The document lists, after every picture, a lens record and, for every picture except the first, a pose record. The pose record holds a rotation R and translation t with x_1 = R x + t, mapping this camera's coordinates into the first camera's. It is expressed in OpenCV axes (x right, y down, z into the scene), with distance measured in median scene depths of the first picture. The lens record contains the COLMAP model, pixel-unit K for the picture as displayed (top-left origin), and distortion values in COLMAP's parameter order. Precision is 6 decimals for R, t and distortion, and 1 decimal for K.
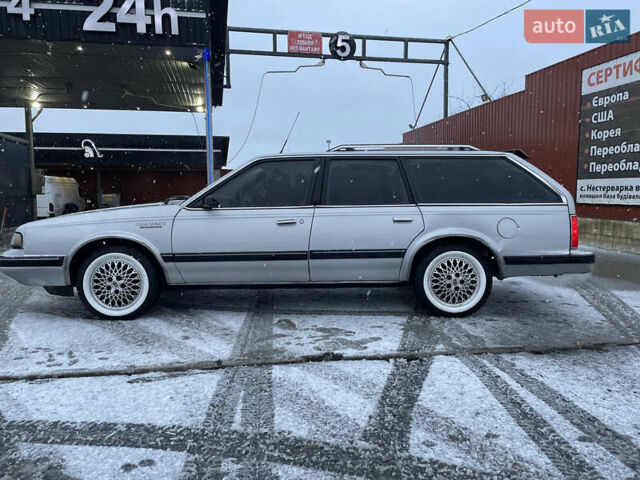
lens RADIAL K [[506.4, 0, 318.3], [0, 506.4, 239.0], [0, 0, 1]] dist [0.021129, -0.031827]
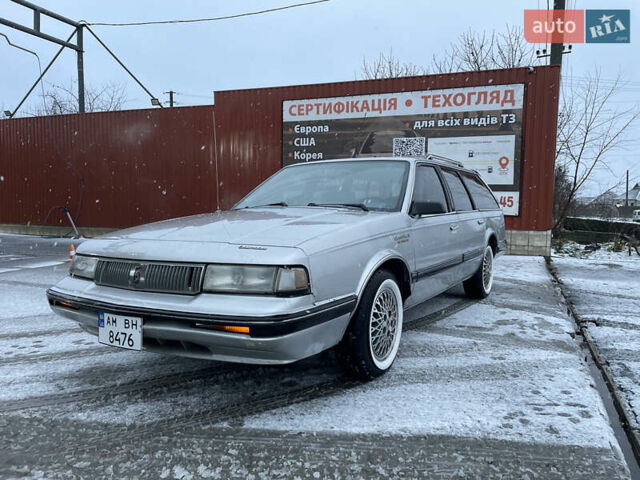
lens RADIAL K [[506.4, 0, 319.1], [0, 506.4, 242.0], [0, 0, 1]] dist [0.021129, -0.031827]
pose [[0.489154, -0.052484, 0.870617, -0.529770], [0.059185, 0.997884, 0.026903, -0.025403], [-0.870187, 0.038368, 0.491226, 0.363137]]
